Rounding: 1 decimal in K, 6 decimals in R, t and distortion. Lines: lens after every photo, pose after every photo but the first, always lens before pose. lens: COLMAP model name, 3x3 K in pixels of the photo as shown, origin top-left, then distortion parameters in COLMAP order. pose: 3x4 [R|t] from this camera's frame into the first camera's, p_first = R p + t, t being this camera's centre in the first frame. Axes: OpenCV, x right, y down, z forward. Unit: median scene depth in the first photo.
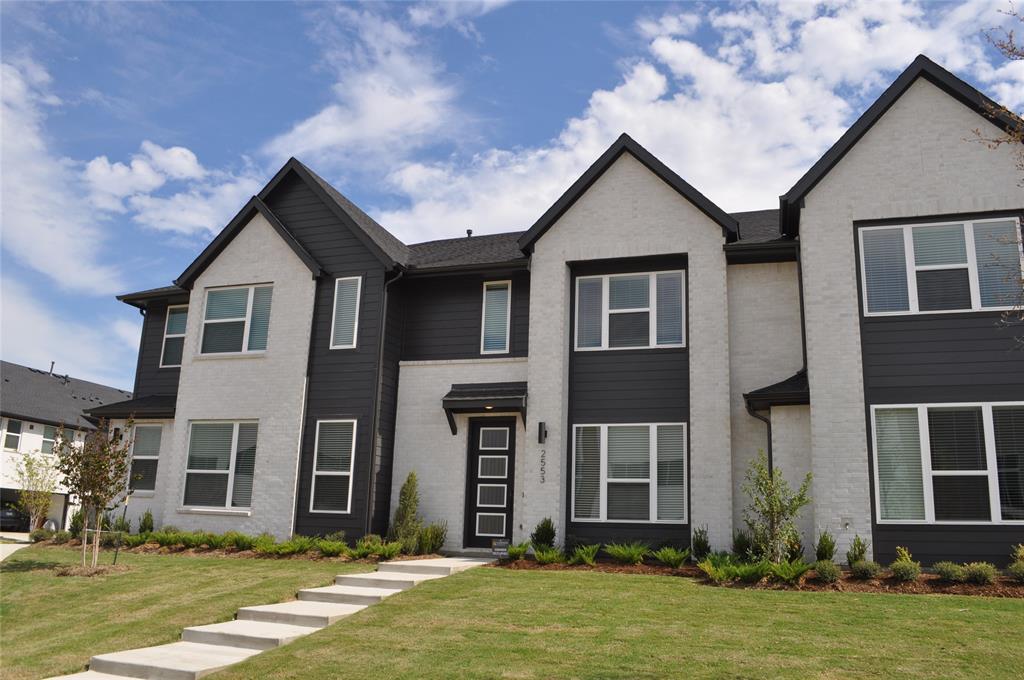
lens RADIAL K [[804.5, 0, 512.2], [0, 804.5, 344.0], [0, 0, 1]] dist [-0.081331, 0.003086]
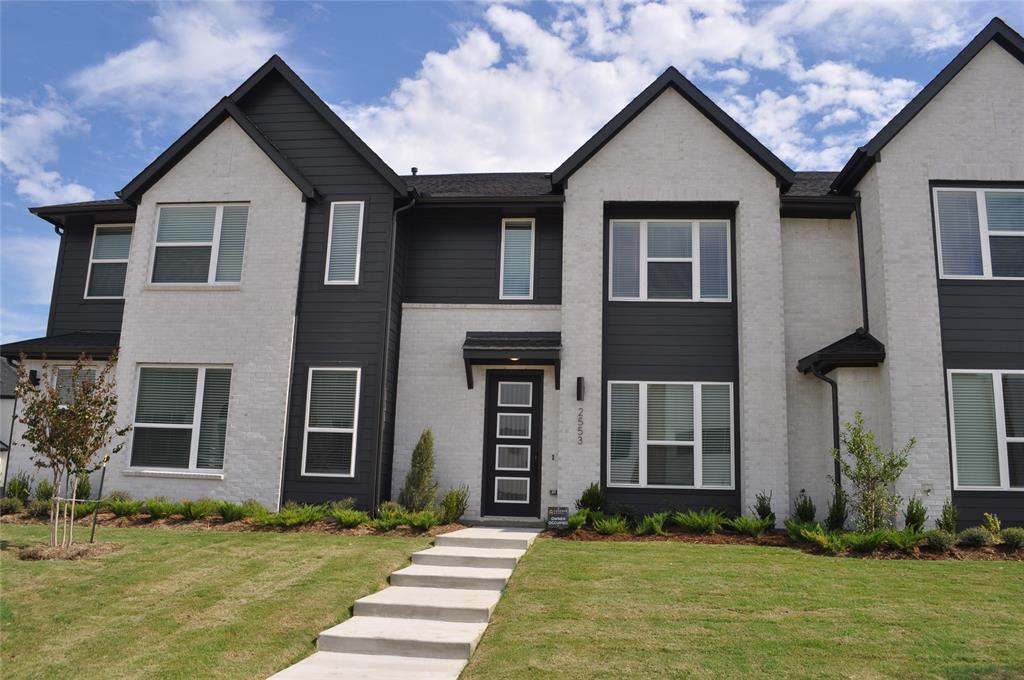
lens RADIAL K [[804.5, 0, 511.1], [0, 804.5, 345.9], [0, 0, 1]] dist [-0.081331, 0.003086]
pose [[0.976487, 0.039086, 0.212003, -0.223235], [-0.049341, 0.997843, 0.043299, 0.026180], [-0.209853, -0.052742, 0.976309, 0.133910]]
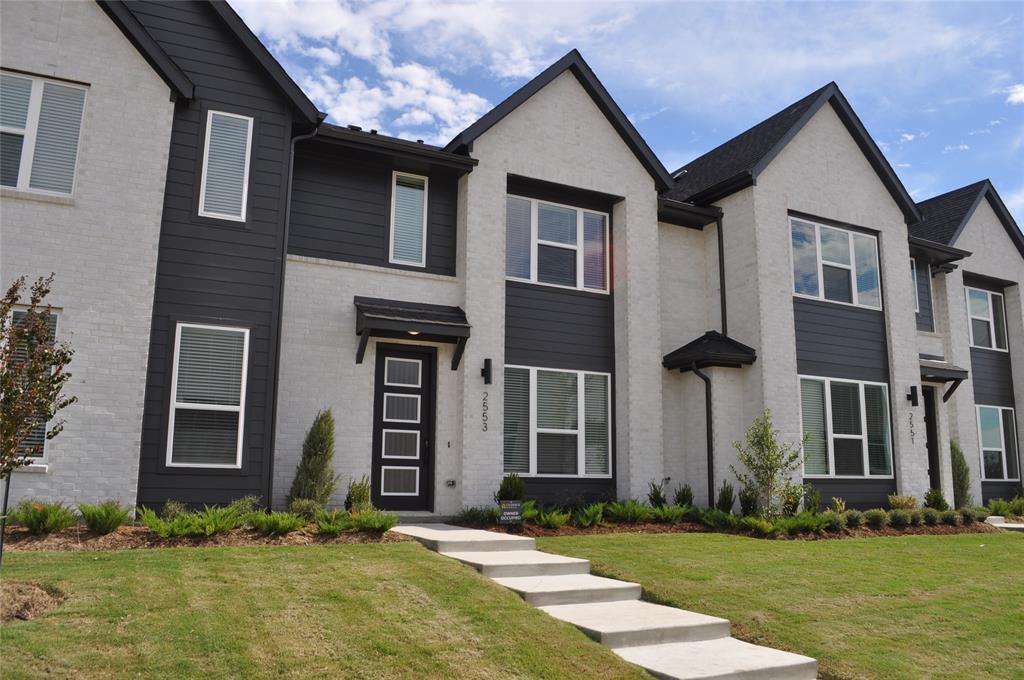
lens RADIAL K [[804.5, 0, 510.7], [0, 804.5, 349.4], [0, 0, 1]] dist [-0.081331, 0.003086]
pose [[0.706879, 0.097045, 0.700645, -0.513260], [-0.151145, 0.988389, 0.015589, 0.068586], [-0.690997, -0.116919, 0.713339, 0.376636]]
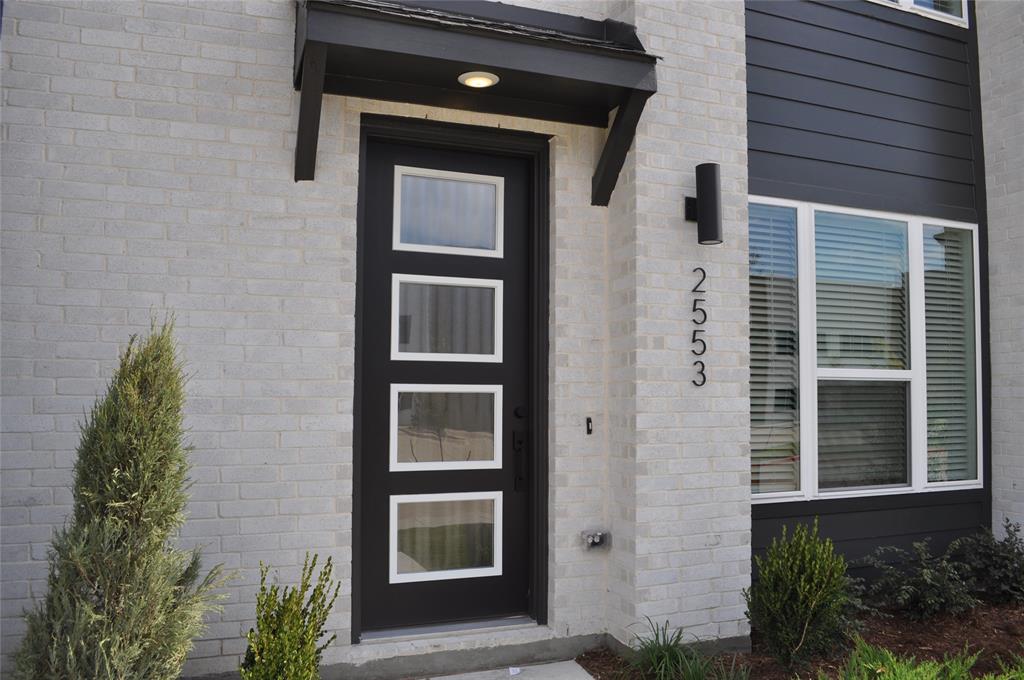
lens RADIAL K [[804.5, 0, 512.0], [0, 804.5, 350.3], [0, 0, 1]] dist [-0.081331, 0.003086]
pose [[0.773084, 0.003838, 0.634292, -0.177593], [-0.131228, 0.979315, 0.154017, 0.121289], [-0.620580, -0.202305, 0.757597, 0.796176]]
